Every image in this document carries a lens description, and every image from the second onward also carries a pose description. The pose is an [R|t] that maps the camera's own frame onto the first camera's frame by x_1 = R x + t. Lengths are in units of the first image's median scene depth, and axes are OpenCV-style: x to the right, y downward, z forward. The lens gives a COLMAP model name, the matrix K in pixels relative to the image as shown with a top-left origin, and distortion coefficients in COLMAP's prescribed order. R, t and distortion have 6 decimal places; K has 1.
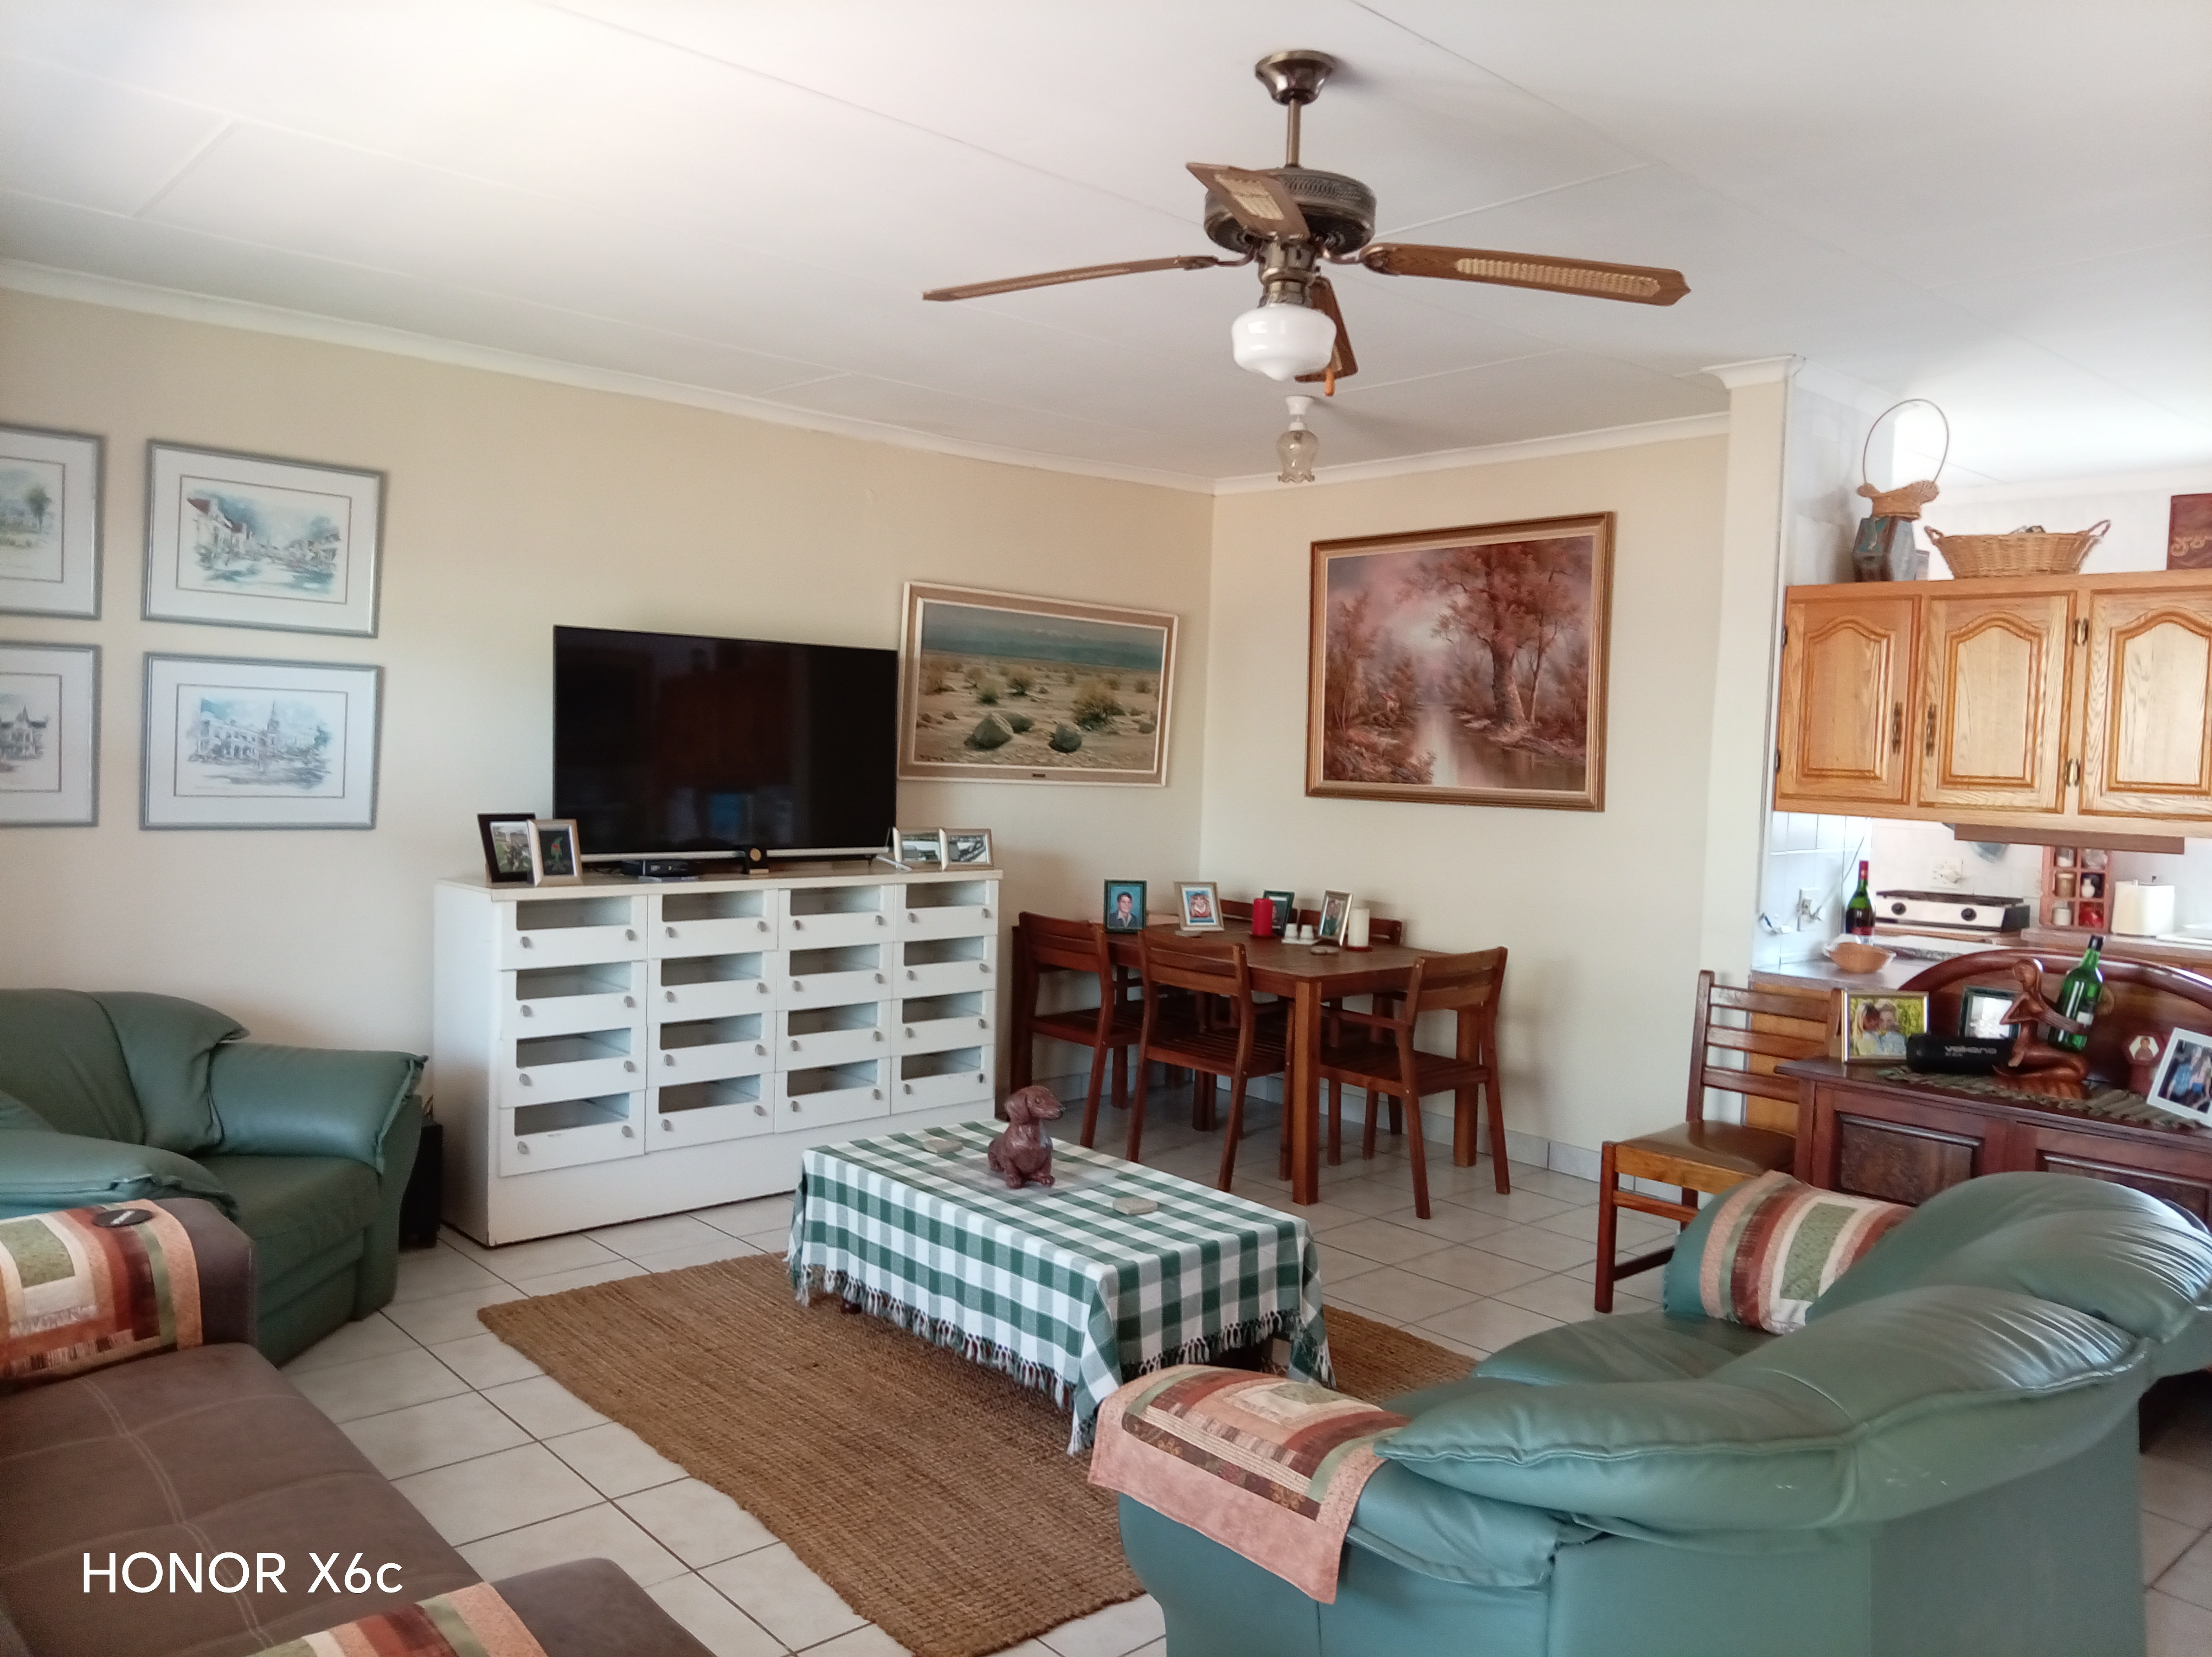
lens RADIAL K [[1627.3, 0, 1113.8], [0, 1627.3, 821.9], [0, 0, 1]] dist [0.059043, -0.140781]
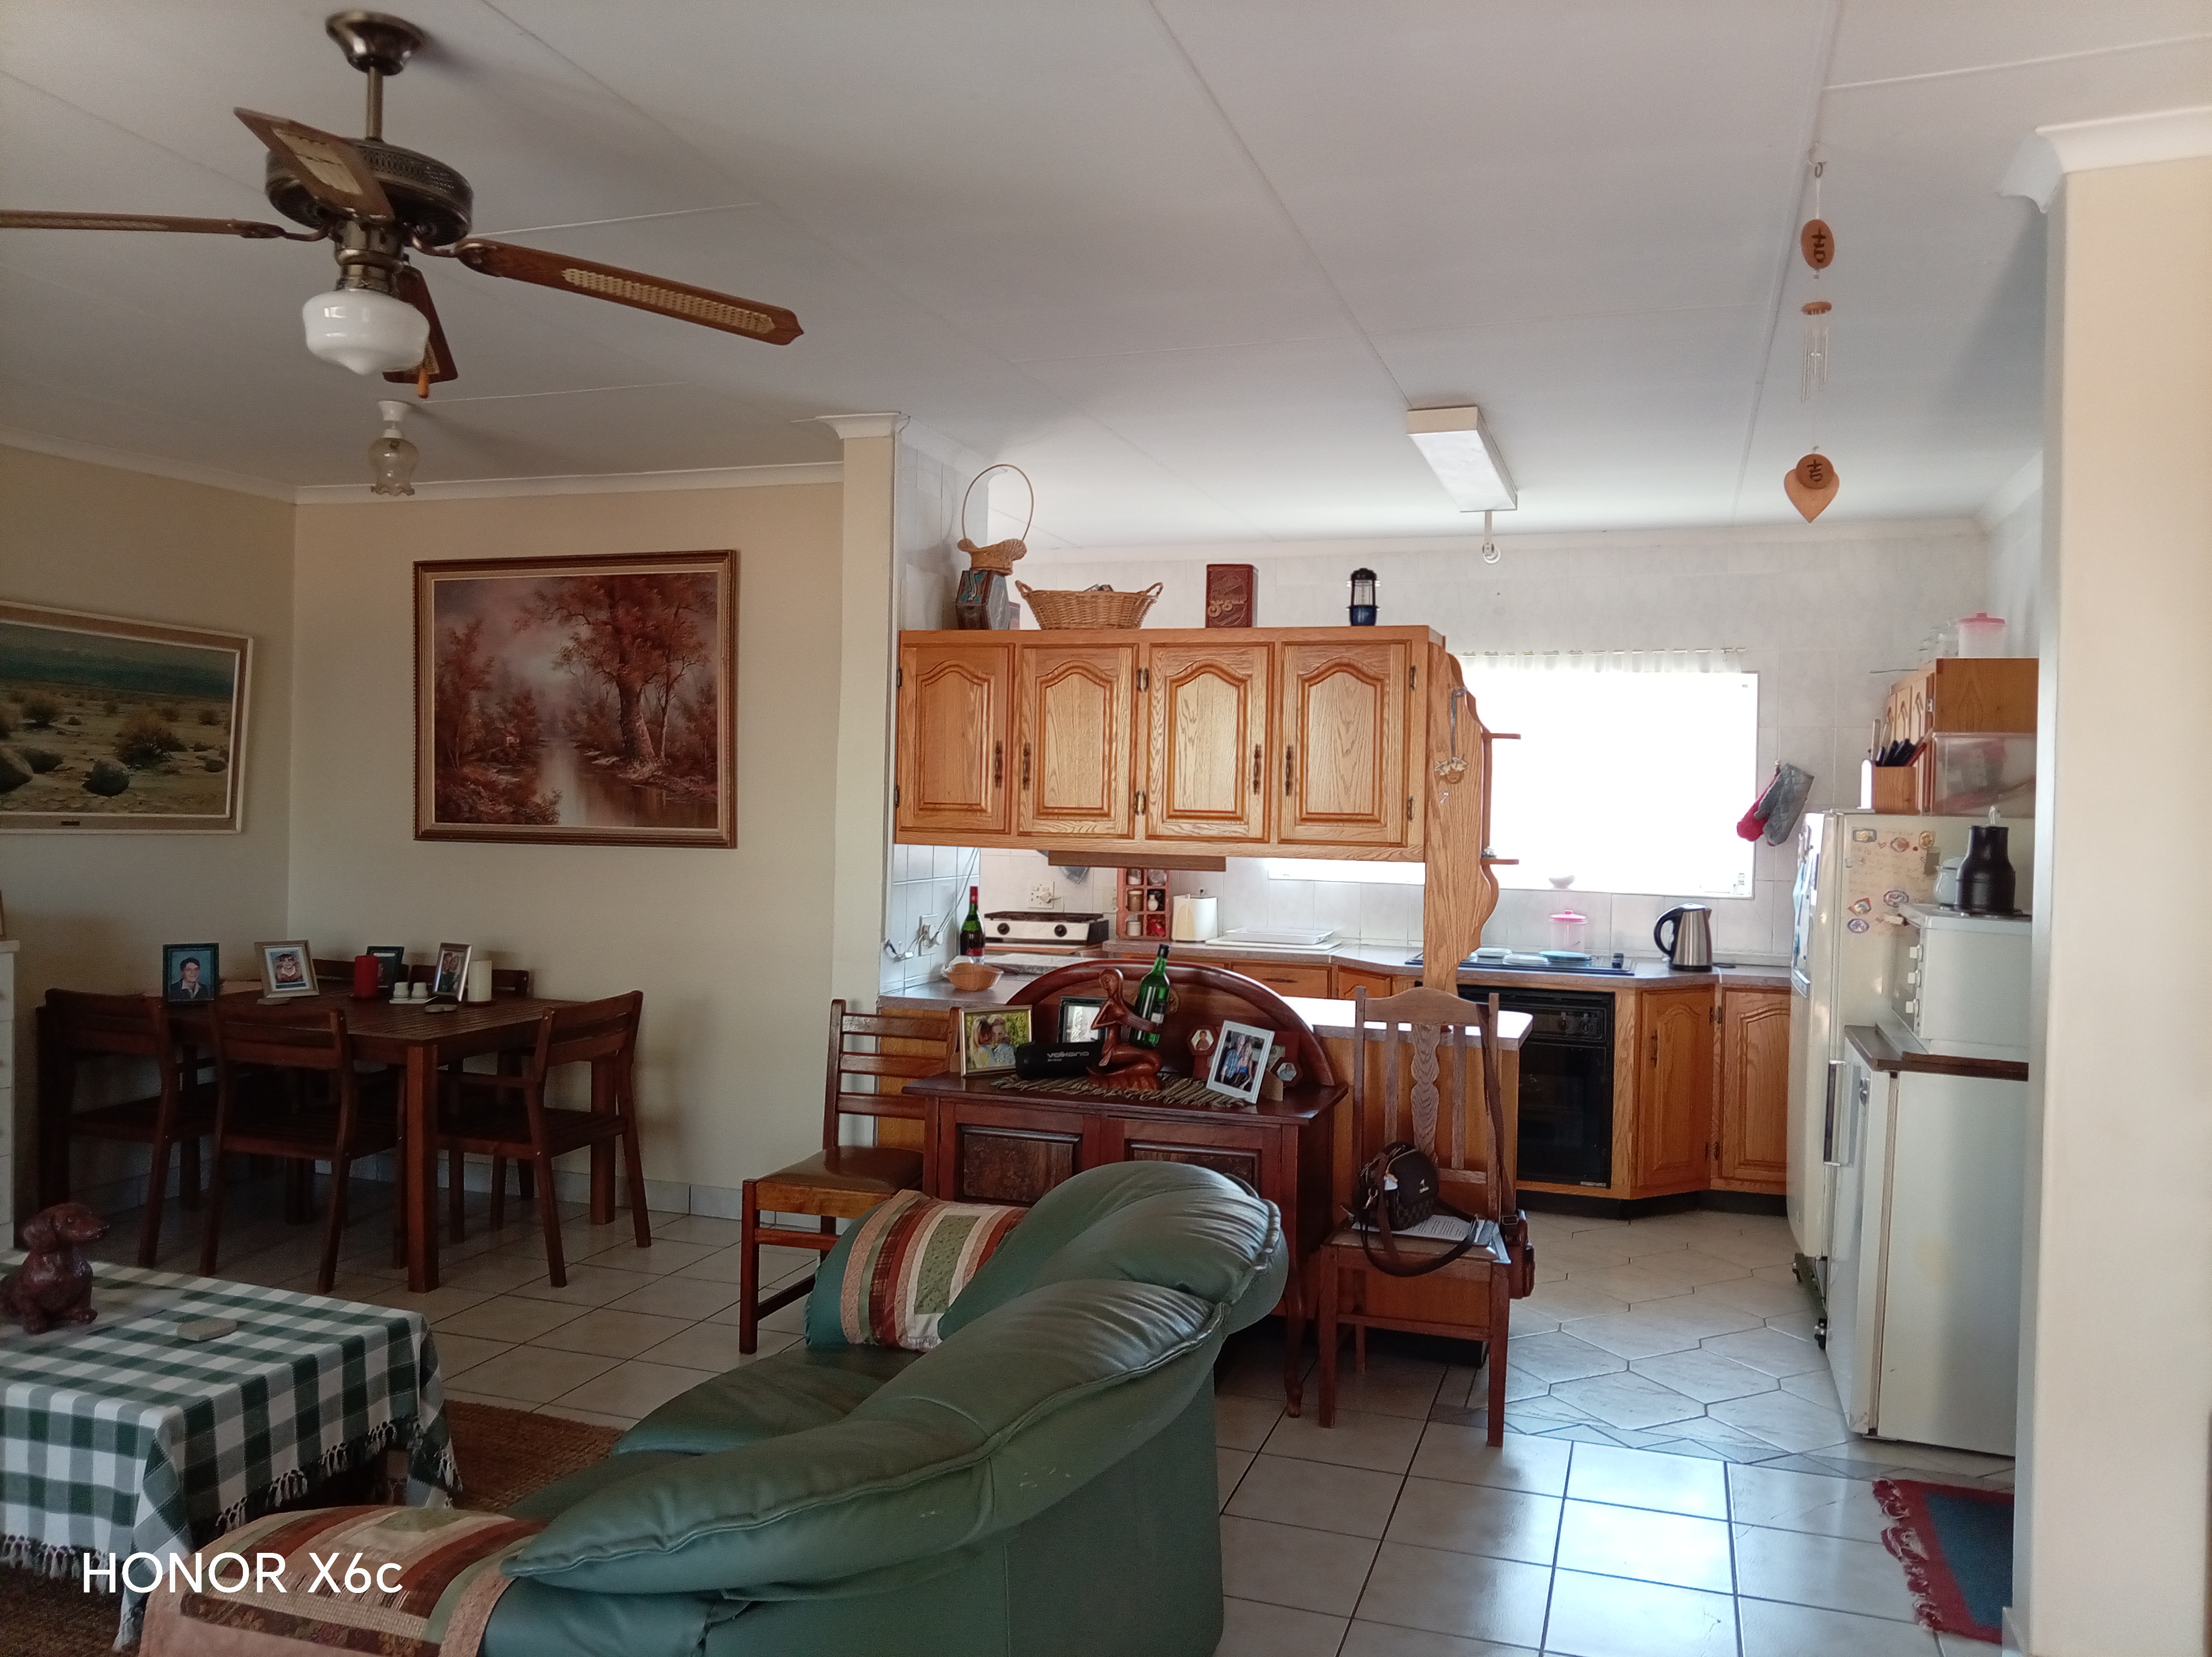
lens RADIAL K [[1637.6, 0, 1112.5], [0, 1637.6, 821.0], [0, 0, 1]] dist [0.029779, -0.080015]
pose [[0.869248, -0.019616, 0.493986, 0.005137], [0.031039, 0.999407, -0.014931, -0.000910], [-0.493400, 0.028312, 0.869342, 0.015178]]
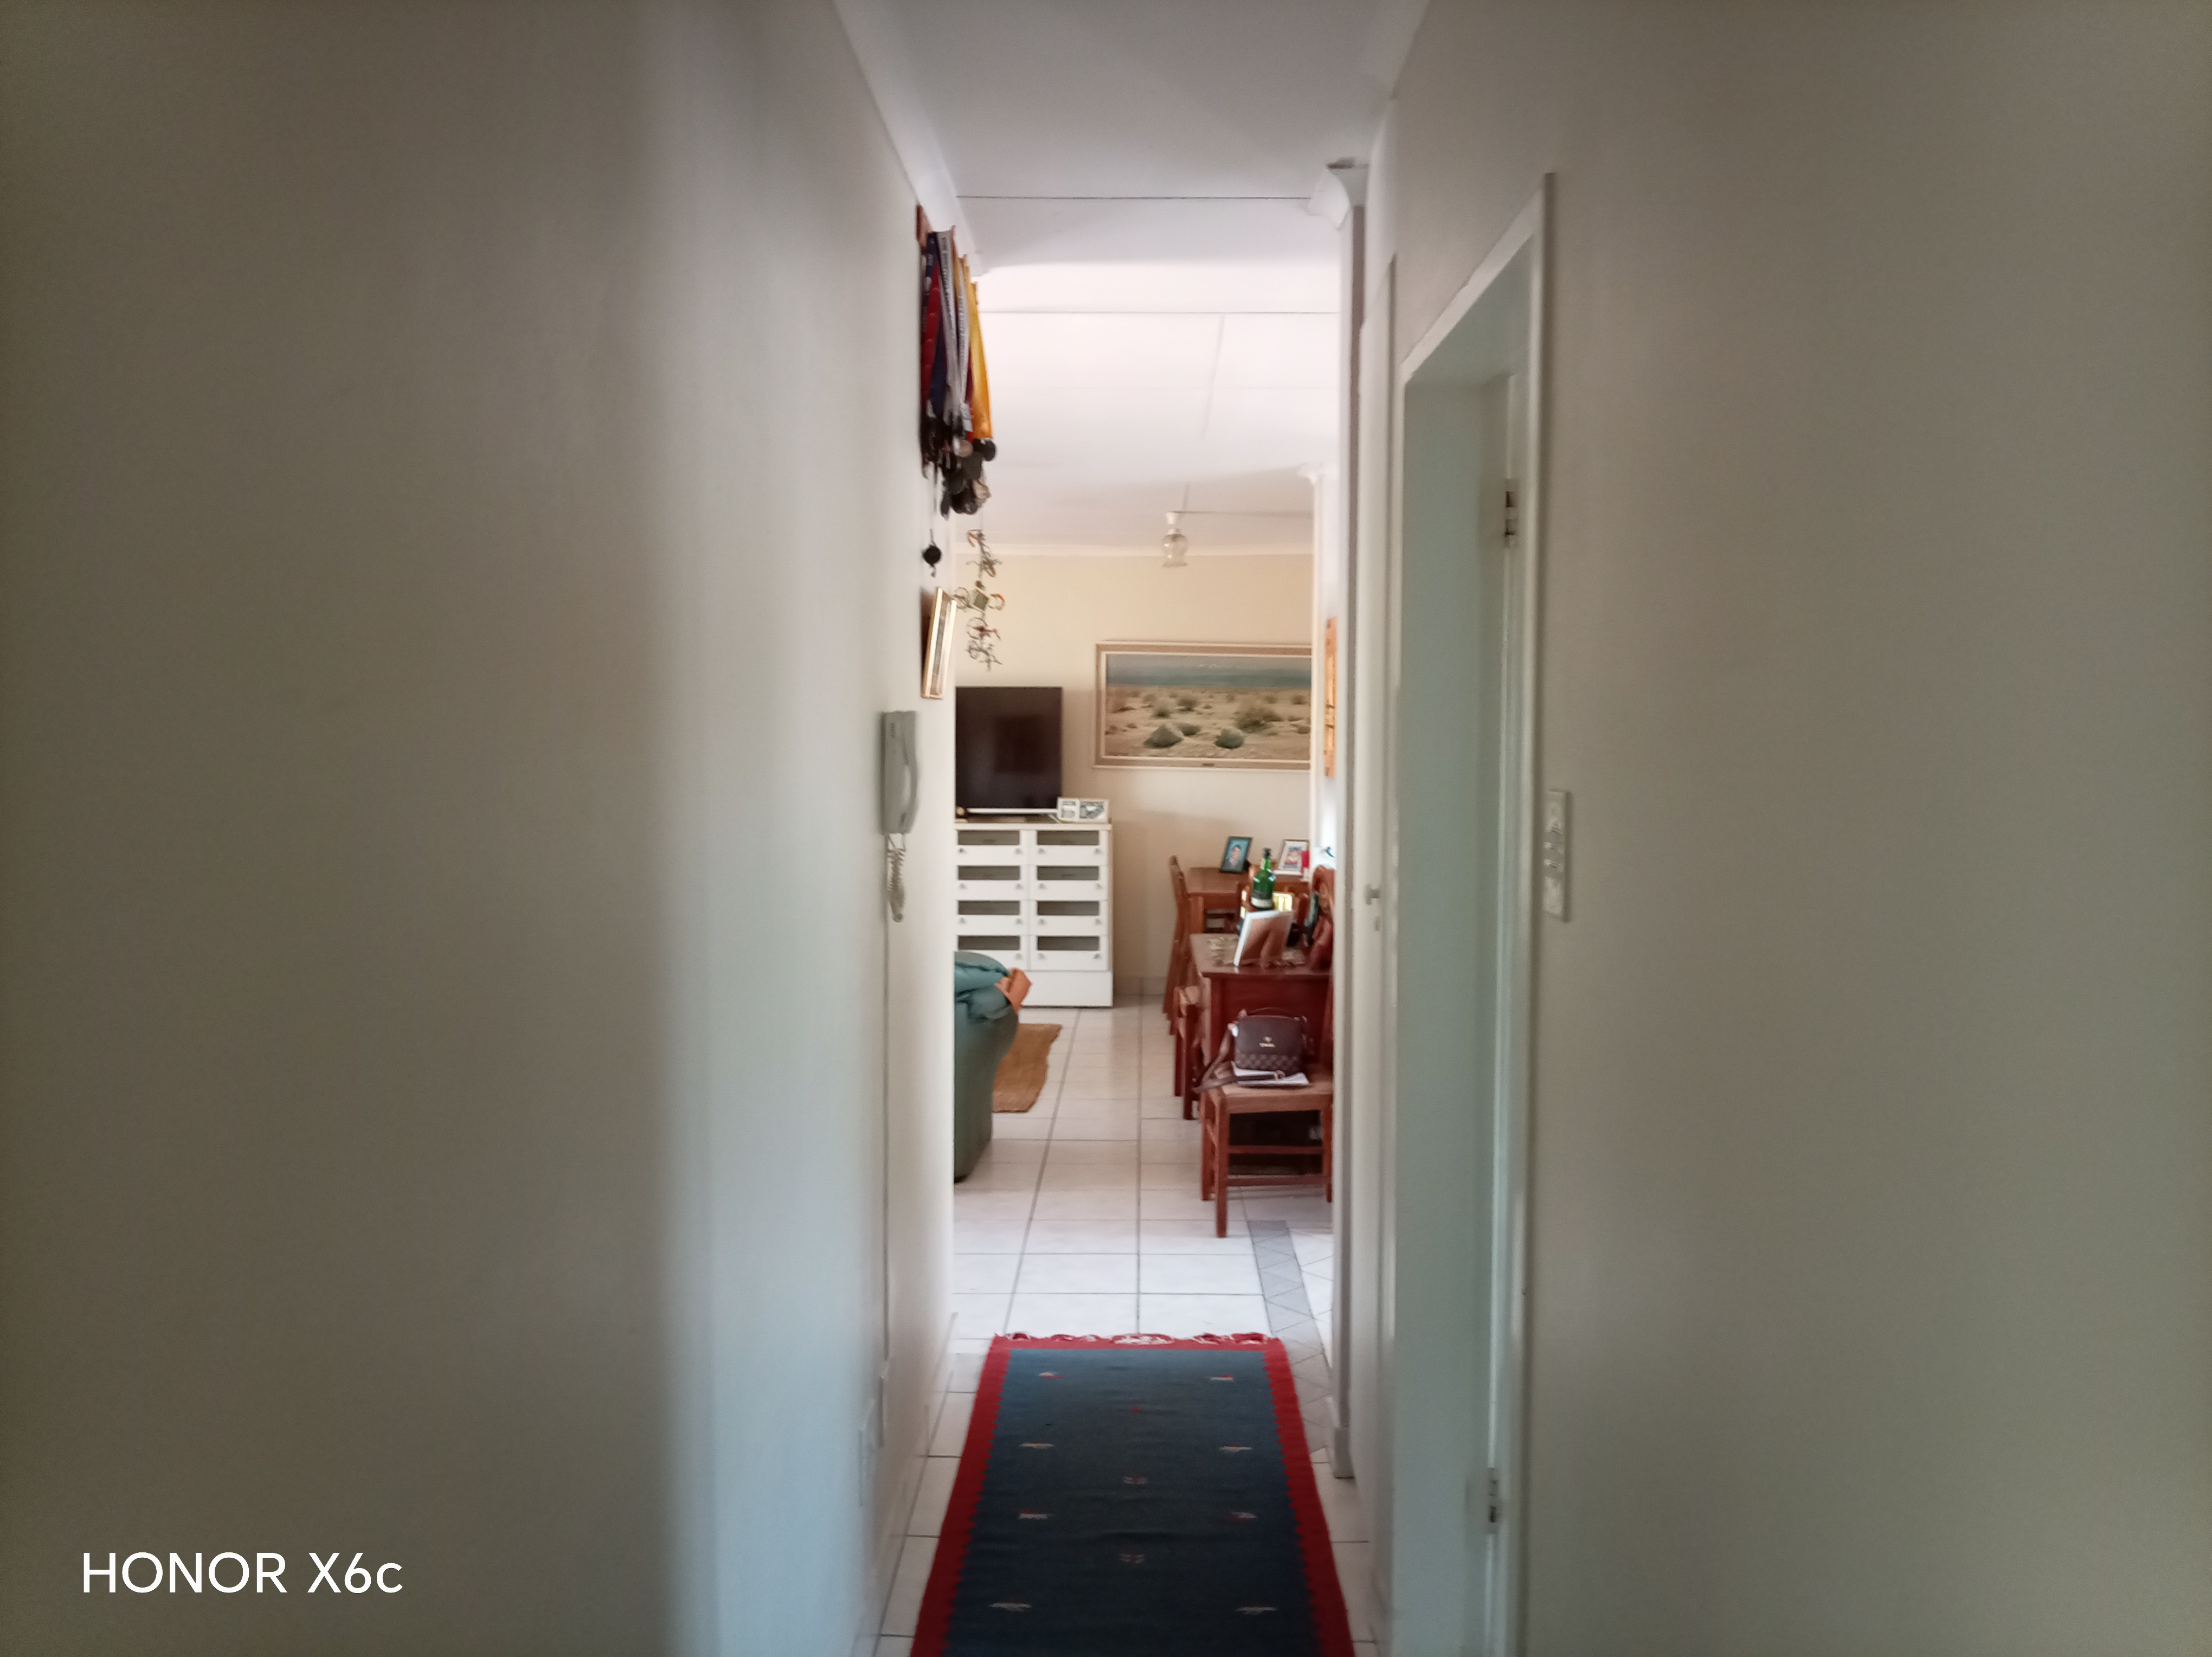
lens RADIAL K [[1637.6, 0, 1112.5], [0, 1637.6, 821.0], [0, 0, 1]] dist [0.029779, -0.080015]
pose [[0.733276, 0.007525, -0.679890, 1.209089], [-0.015985, 0.999853, -0.006174, 0.043747], [0.679743, 0.015395, 0.733288, -0.178882]]
